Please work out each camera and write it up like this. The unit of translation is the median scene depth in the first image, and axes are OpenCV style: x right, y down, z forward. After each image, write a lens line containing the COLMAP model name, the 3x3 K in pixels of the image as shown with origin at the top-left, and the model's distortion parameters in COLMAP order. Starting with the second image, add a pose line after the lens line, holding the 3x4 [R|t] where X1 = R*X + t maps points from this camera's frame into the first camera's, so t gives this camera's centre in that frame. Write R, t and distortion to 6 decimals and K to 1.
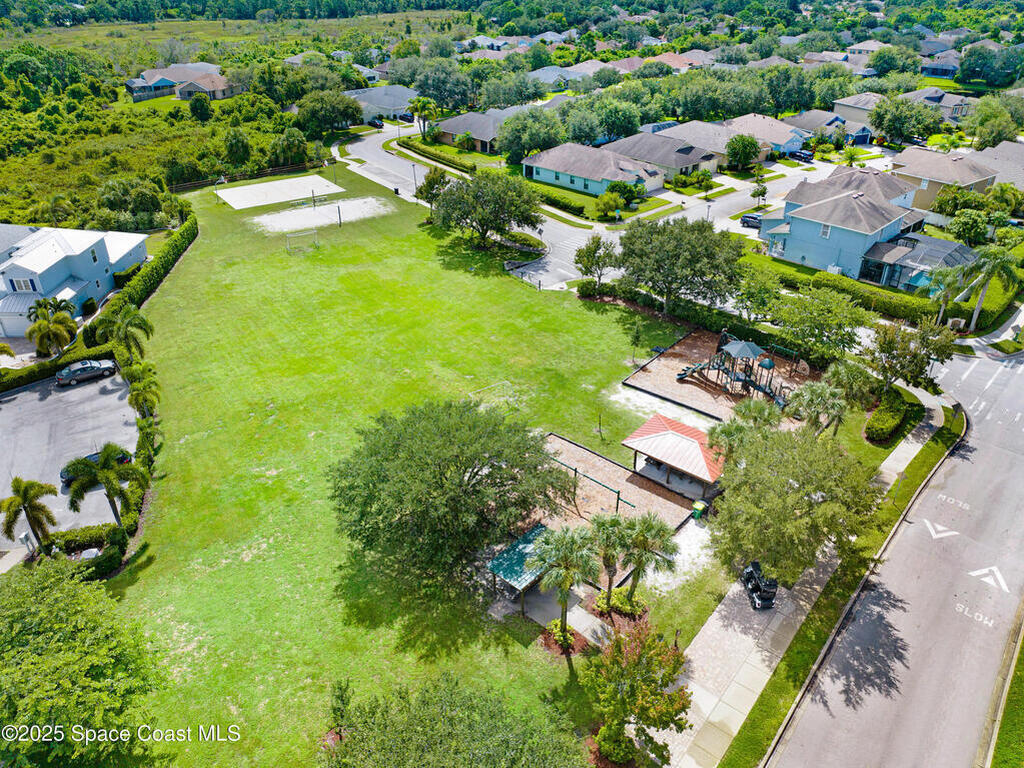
lens RADIAL K [[706.5, 0, 506.3], [0, 706.5, 380.6], [0, 0, 1]] dist [-0.024736, -0.016937]
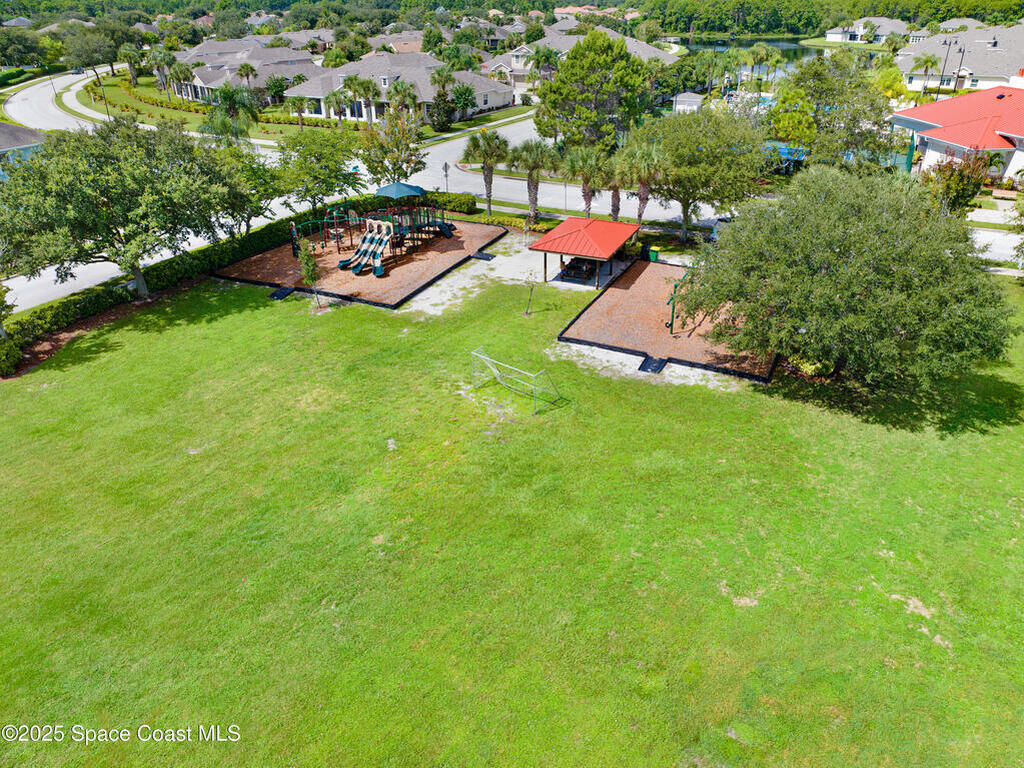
lens RADIAL K [[706.5, 0, 507.2], [0, 706.5, 384.0], [0, 0, 1]] dist [-0.024736, -0.016937]
pose [[-0.259502, -0.468041, 0.844746, -0.230229], [0.503660, 0.680745, 0.531896, -0.124295], [-0.824006, 0.563493, 0.059079, 0.456868]]
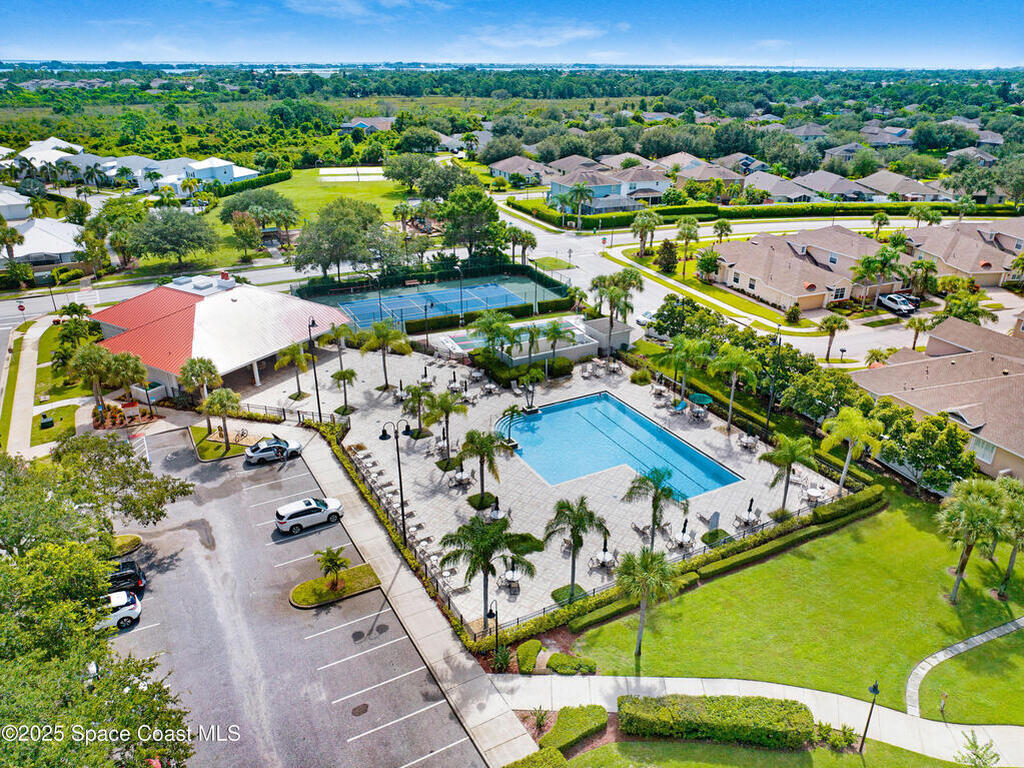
lens RADIAL K [[730.8, 0, 510.8], [0, 730.8, 386.8], [0, 0, 1]] dist [-0.027591, 0.012433]
pose [[0.928418, 0.155339, -0.337506, 0.685801], [-0.192779, 0.977960, -0.080189, 0.304434], [0.317611, 0.139513, 0.937902, -0.483779]]
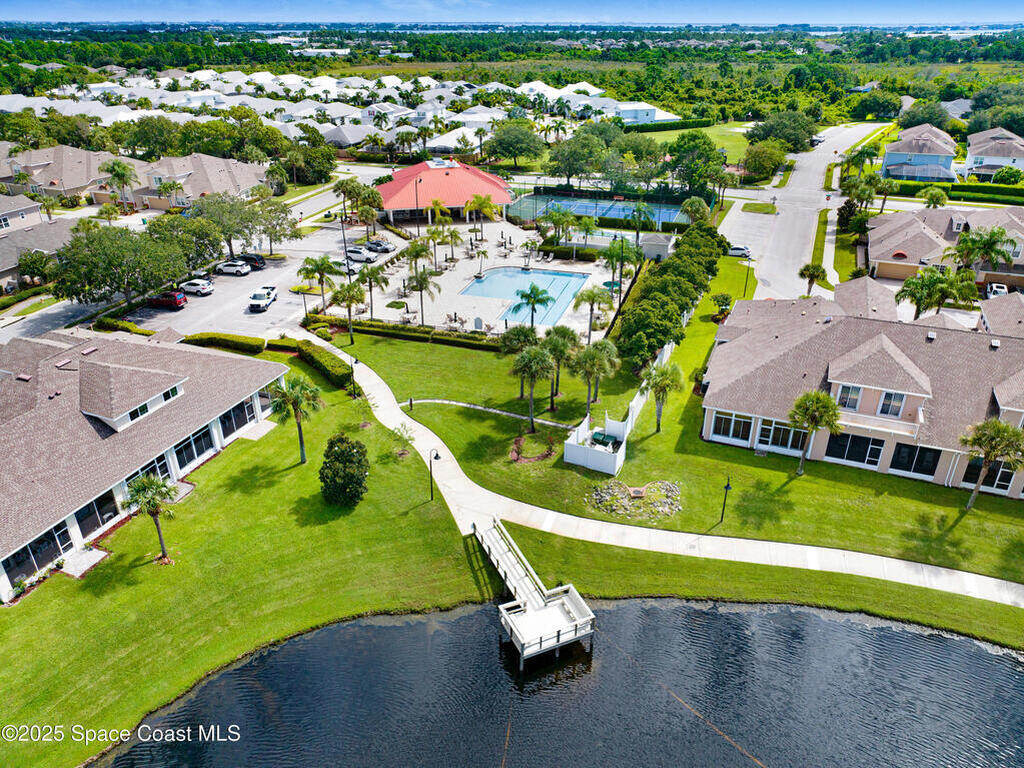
lens RADIAL K [[706.5, 0, 505.8], [0, 706.5, 379.7], [0, 0, 1]] dist [-0.024736, -0.016937]
pose [[0.366749, 0.416495, -0.831882, 1.189758], [-0.465764, 0.856256, 0.223358, 0.219446], [0.805331, 0.305544, 0.508020, -0.333308]]
